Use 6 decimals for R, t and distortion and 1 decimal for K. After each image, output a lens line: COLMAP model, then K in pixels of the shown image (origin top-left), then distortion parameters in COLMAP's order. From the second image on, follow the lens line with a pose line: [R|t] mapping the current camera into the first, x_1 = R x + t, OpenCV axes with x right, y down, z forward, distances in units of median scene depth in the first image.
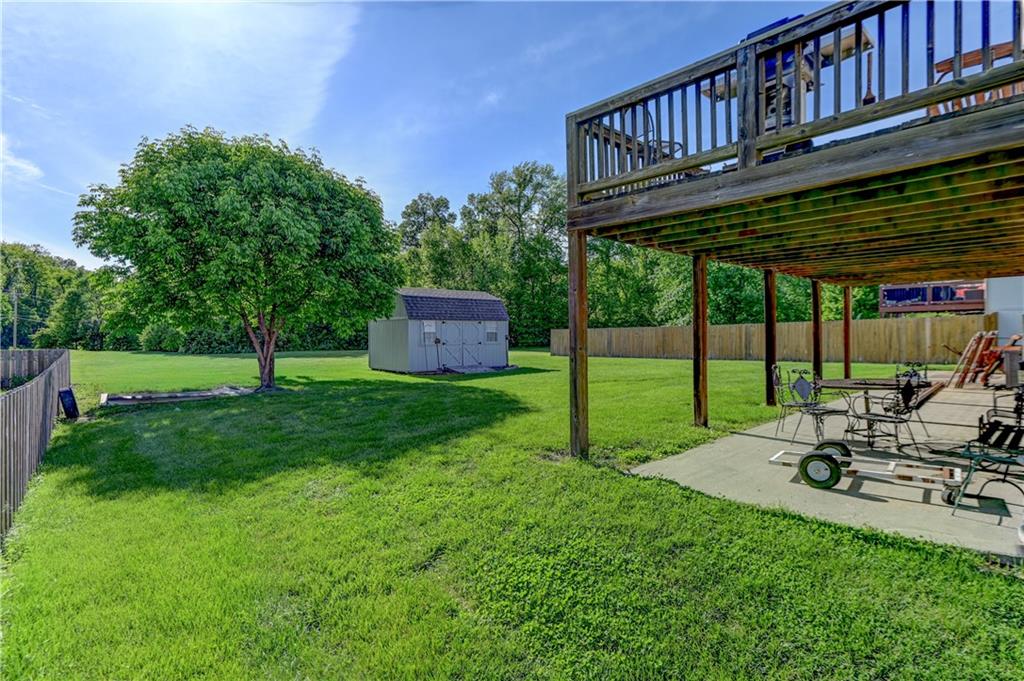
lens RADIAL K [[491.6, 0, 512.7], [0, 491.6, 332.6], [0, 0, 1]] dist [0.008080, -0.006452]
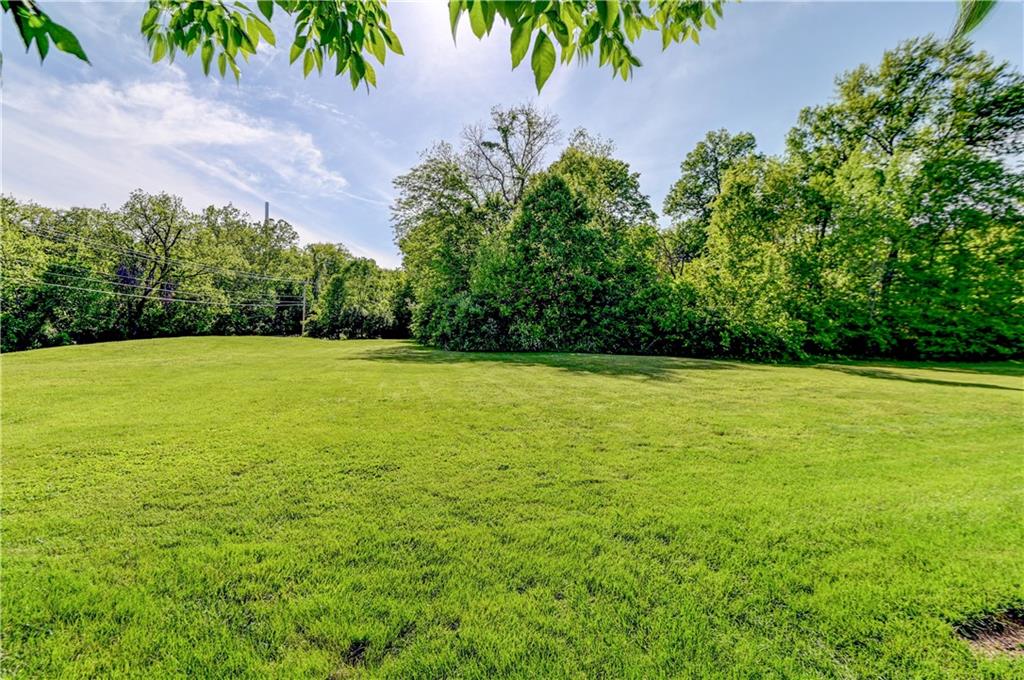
lens RADIAL K [[523.2, 0, 506.7], [0, 523.2, 320.0], [0, 0, 1]] dist [-0.012823, -0.000933]
pose [[0.881245, 0.017004, -0.472353, -0.101159], [-0.024504, 0.999652, -0.009730, 0.002497], [0.472023, 0.020149, 0.881356, 0.239948]]
